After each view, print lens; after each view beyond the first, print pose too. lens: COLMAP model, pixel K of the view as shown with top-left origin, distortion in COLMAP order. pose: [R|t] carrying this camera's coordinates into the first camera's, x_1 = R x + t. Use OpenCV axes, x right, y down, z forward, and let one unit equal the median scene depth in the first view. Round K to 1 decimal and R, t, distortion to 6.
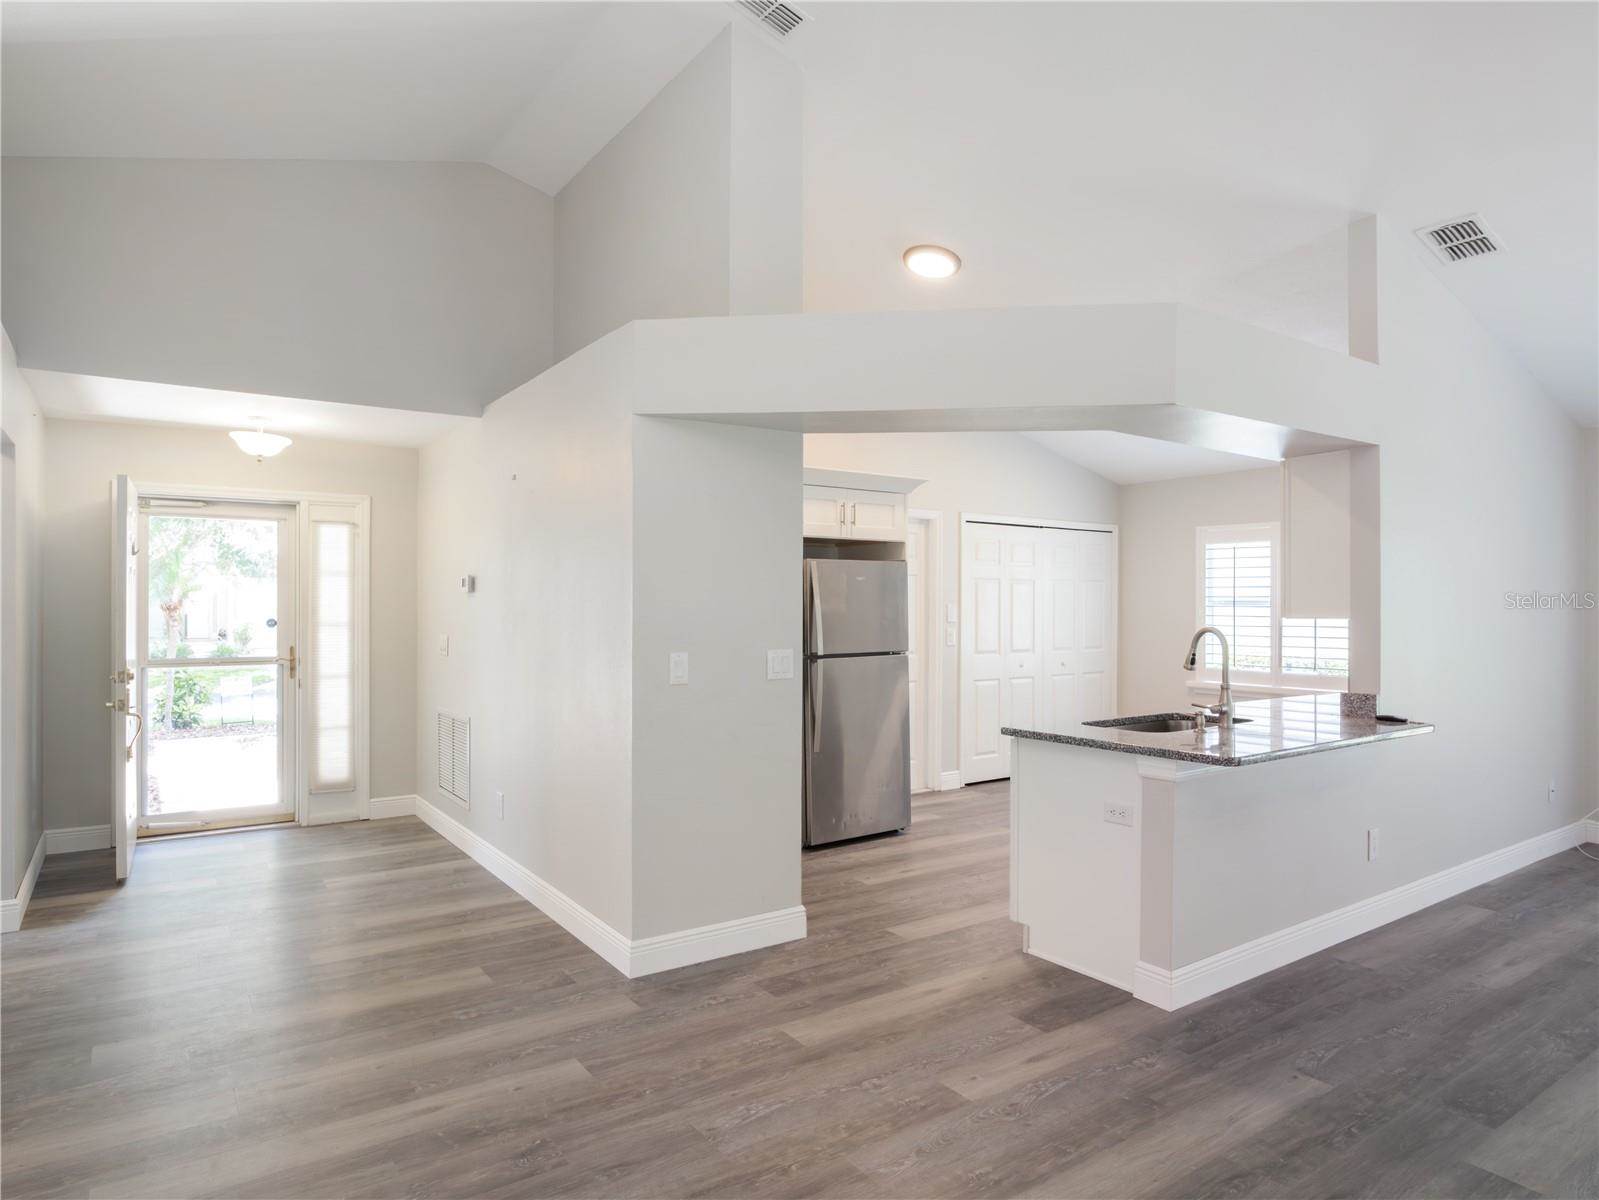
lens RADIAL K [[959.0, 0, 797.6], [0, 959.0, 601.3], [0, 0, 1]] dist [-0.025658, 0.007442]
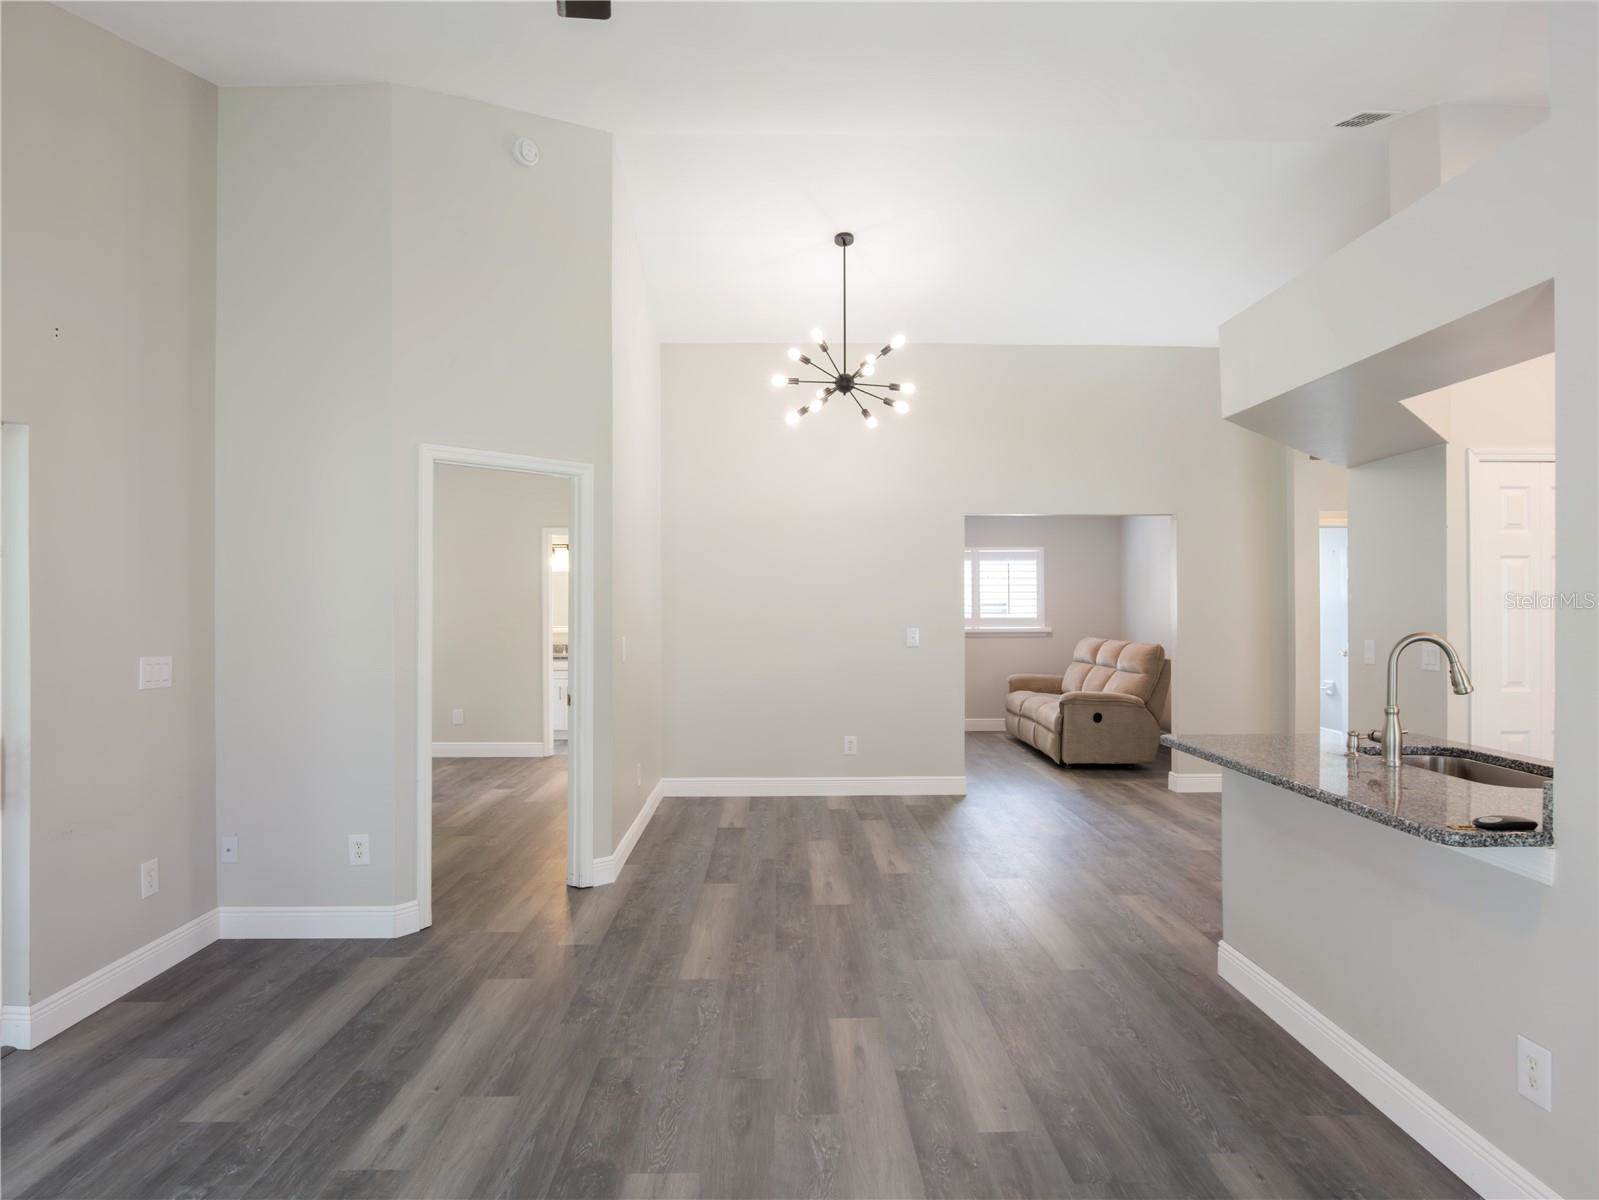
lens RADIAL K [[959.0, 0, 802.0], [0, 959.0, 599.4], [0, 0, 1]] dist [-0.025658, 0.007442]
pose [[-0.550242, -0.007298, -0.834974, 1.204997], [0.000892, 0.999956, -0.009327, 0.005822], [0.835005, -0.005877, -0.550211, 0.919996]]
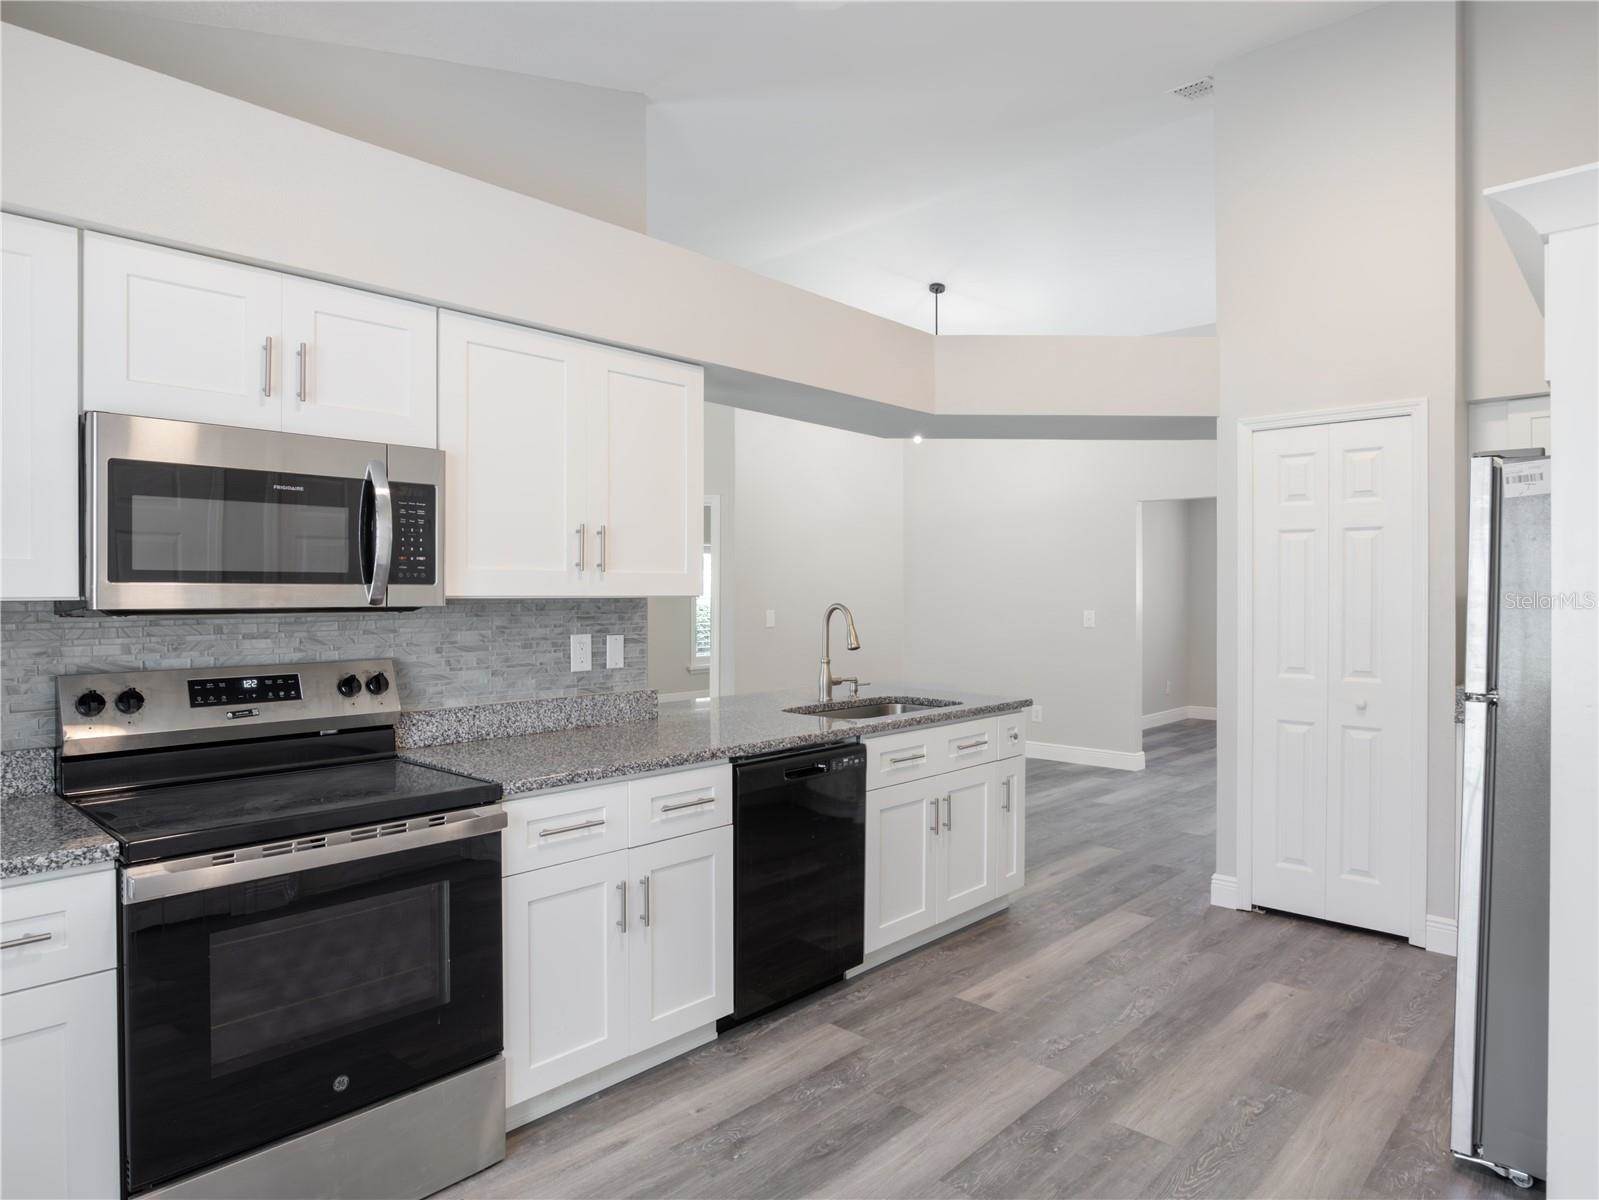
lens RADIAL K [[959.0, 0, 792.4], [0, 959.0, 601.5], [0, 0, 1]] dist [-0.025658, 0.007442]
pose [[-0.979008, -0.003230, -0.203795, 0.624811], [-0.004255, 0.999980, 0.004593, 0.018740], [0.203777, 0.005364, -0.979003, 1.800375]]
